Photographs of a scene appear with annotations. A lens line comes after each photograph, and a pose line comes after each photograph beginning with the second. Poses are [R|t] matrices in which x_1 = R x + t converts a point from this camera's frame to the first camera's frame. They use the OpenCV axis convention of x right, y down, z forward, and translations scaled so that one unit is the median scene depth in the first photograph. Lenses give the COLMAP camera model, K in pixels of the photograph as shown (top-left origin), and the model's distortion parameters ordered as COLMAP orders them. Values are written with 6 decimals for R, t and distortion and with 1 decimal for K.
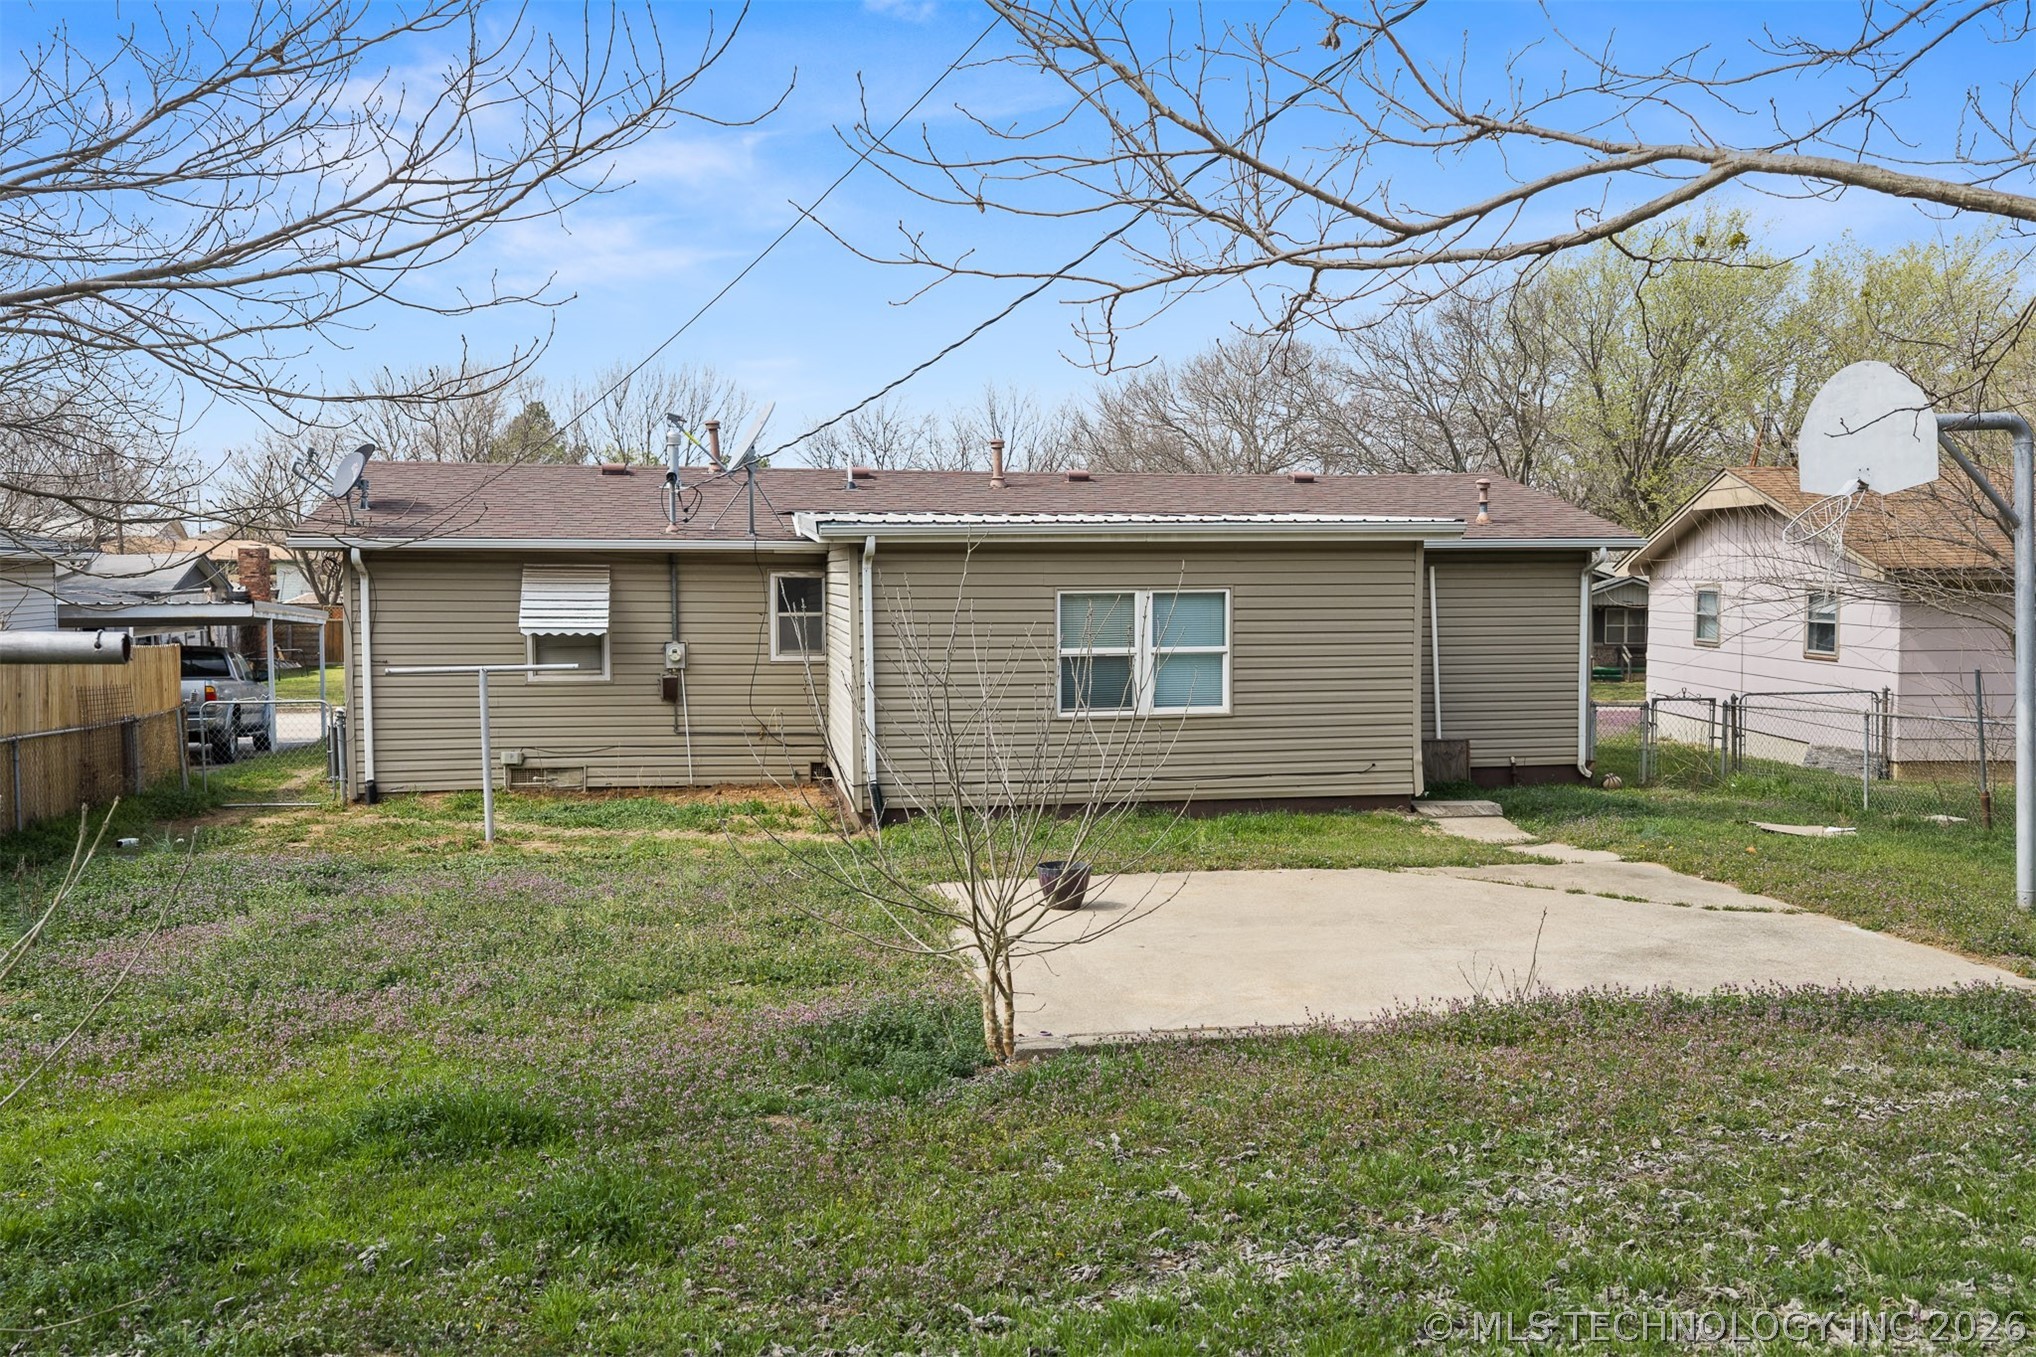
lens RADIAL K [[1686.6, 0, 1028.1], [0, 1686.6, 681.7], [0, 0, 1]] dist [0.023376, -0.052055]
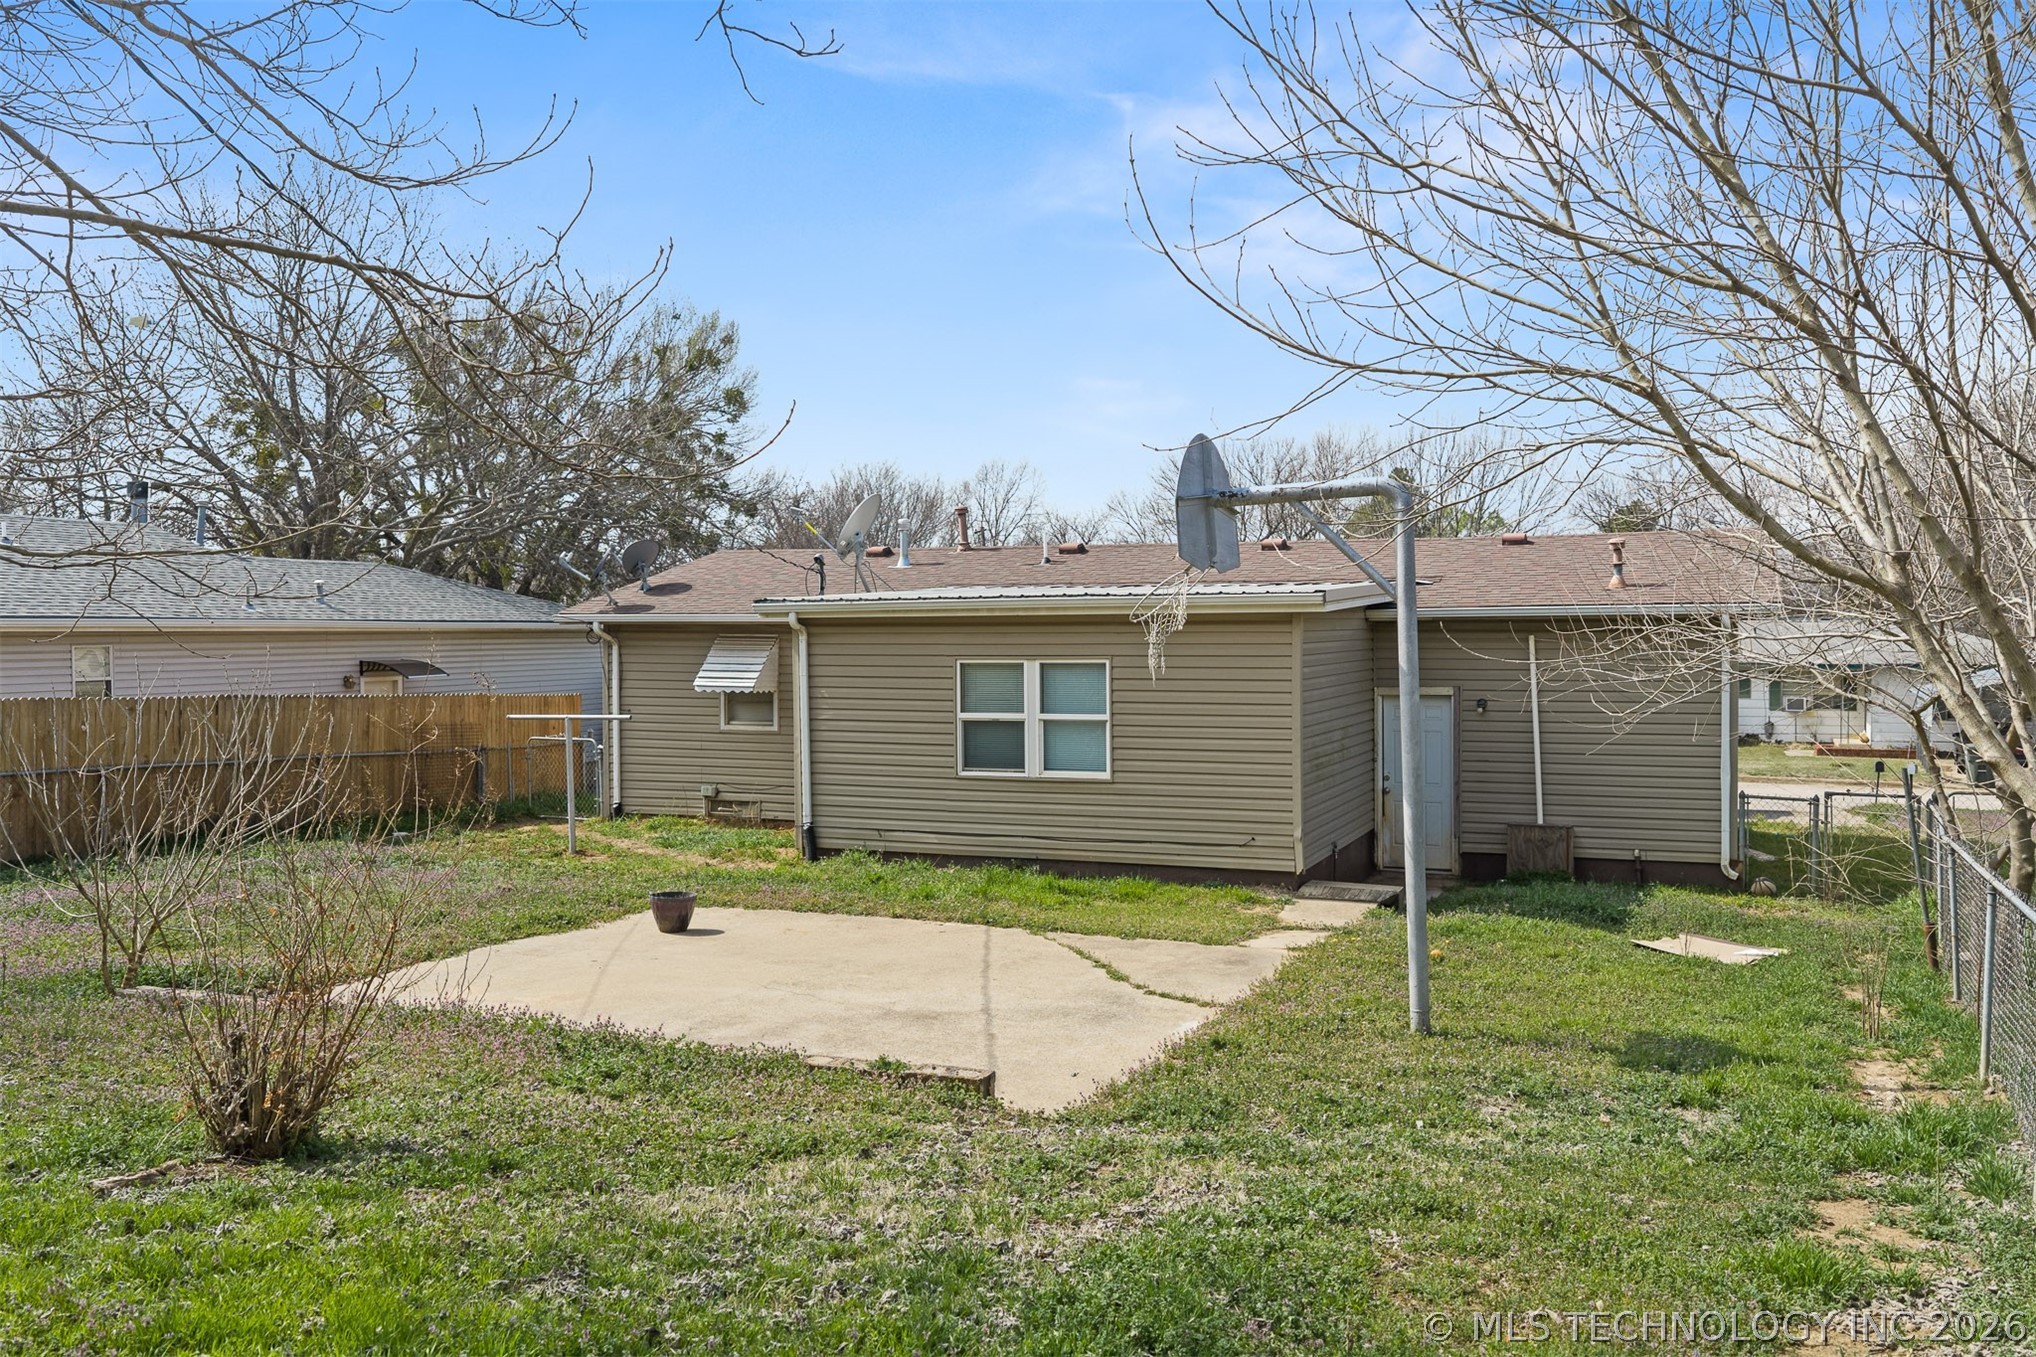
lens RADIAL K [[1686.6, 0, 1028.1], [0, 1686.6, 681.7], [0, 0, 1]] dist [0.023376, -0.052055]
pose [[0.847095, 0.015665, -0.531210, 0.626784], [-0.034050, 0.999112, -0.024836, -0.013887], [0.530349, 0.039126, 0.846876, 0.092813]]
